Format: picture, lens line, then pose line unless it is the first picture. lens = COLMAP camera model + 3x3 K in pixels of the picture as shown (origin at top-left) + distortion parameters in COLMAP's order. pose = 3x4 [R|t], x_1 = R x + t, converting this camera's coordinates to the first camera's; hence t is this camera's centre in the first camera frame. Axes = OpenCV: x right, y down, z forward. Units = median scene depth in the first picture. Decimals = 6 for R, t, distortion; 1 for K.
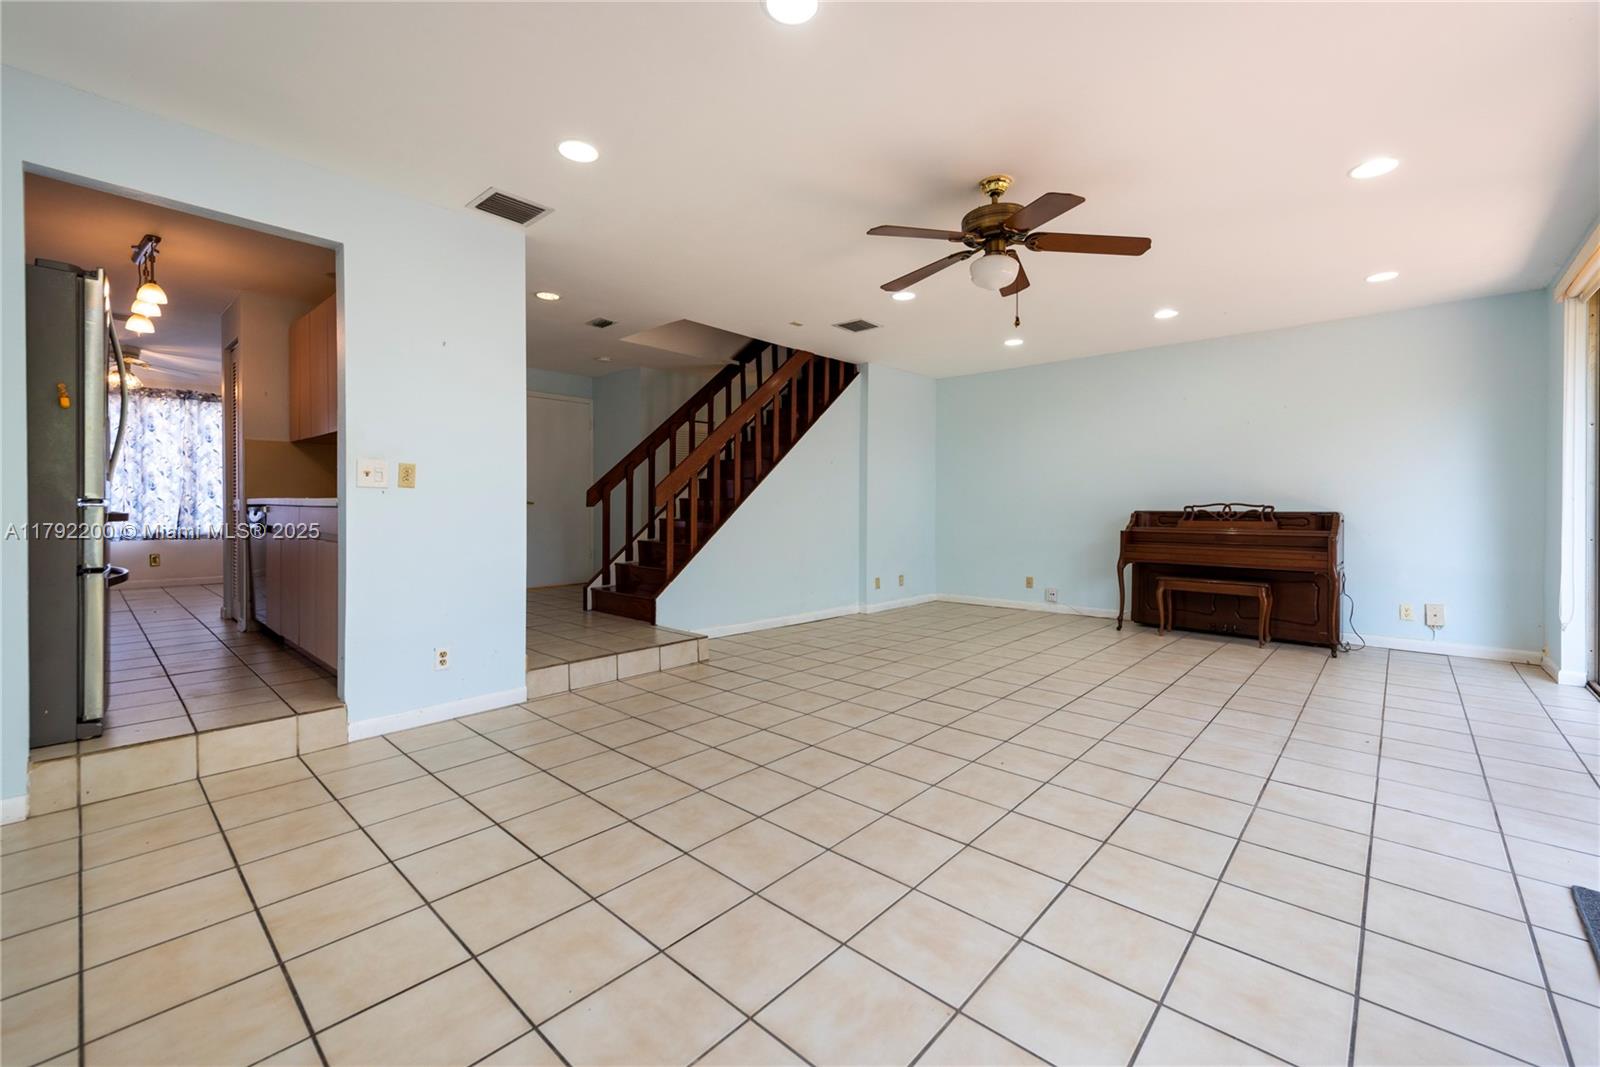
lens RADIAL K [[660.6, 0, 795.9], [0, 660.6, 502.6], [0, 0, 1]] dist [0.018936, -0.000057]
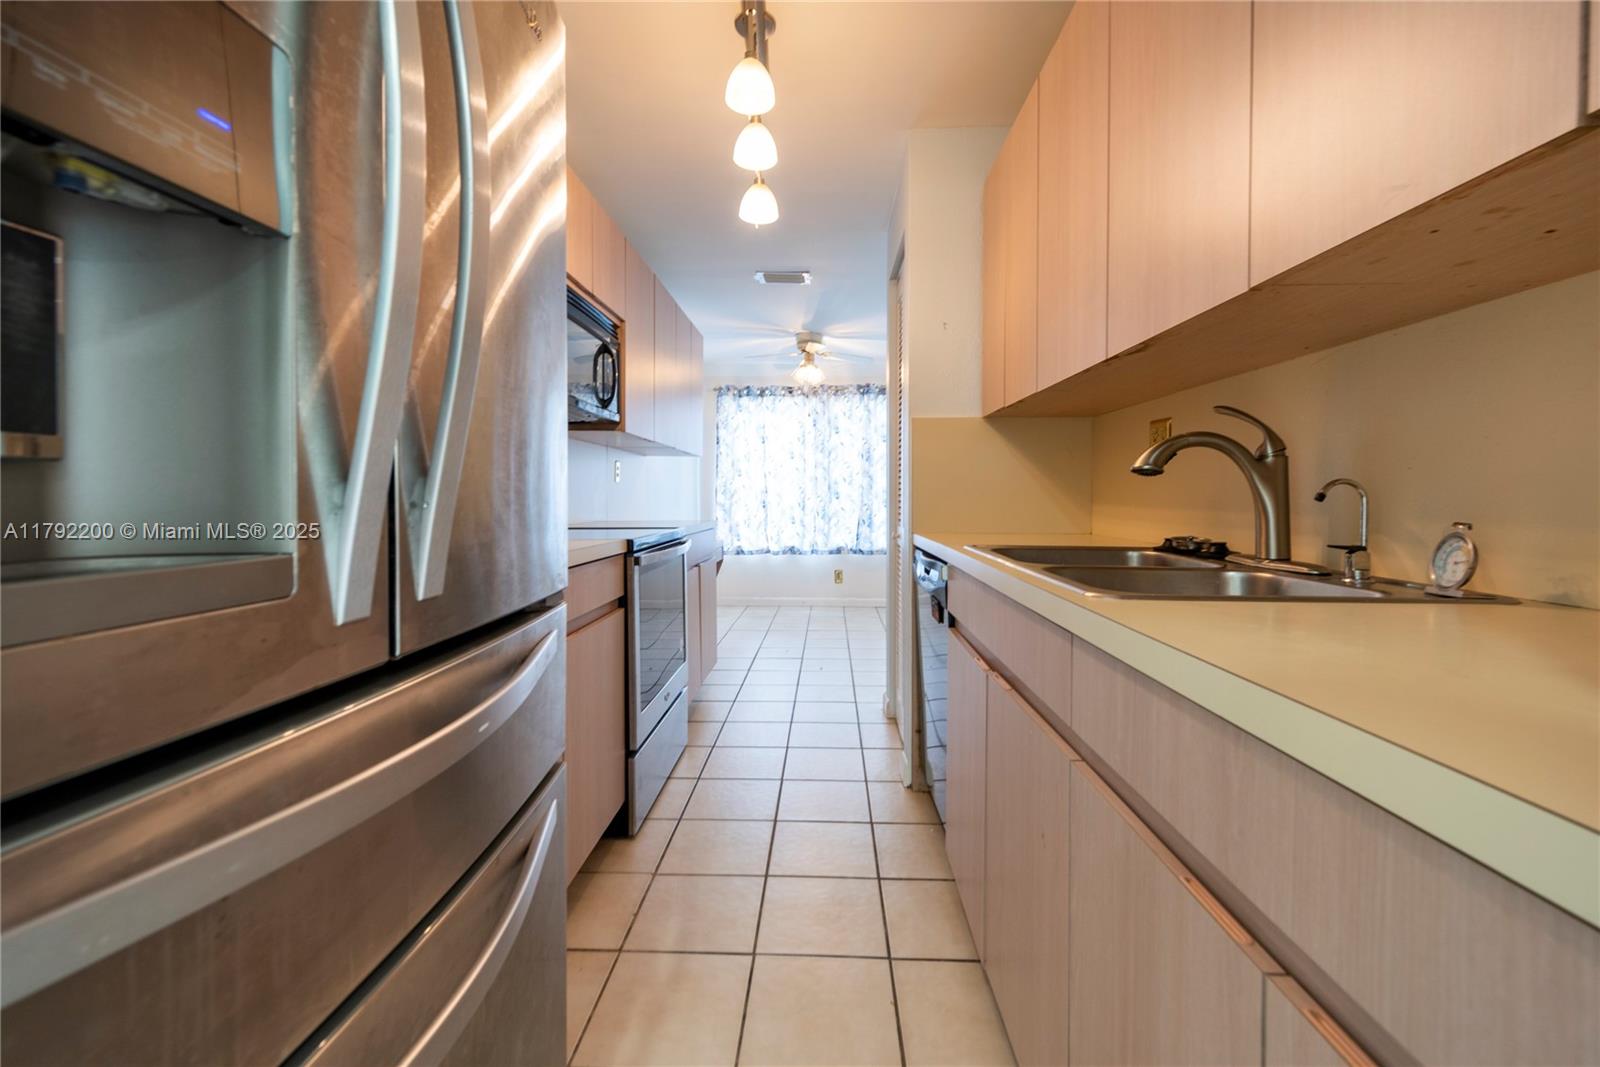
lens RADIAL K [[660.6, 0, 795.9], [0, 660.6, 502.6], [0, 0, 1]] dist [0.018936, -0.000057]
pose [[0.643458, 0.009127, -0.765427, -0.316337], [-0.006120, 0.999958, 0.006779, -0.019395], [0.765457, 0.000322, 0.643487, 0.389350]]
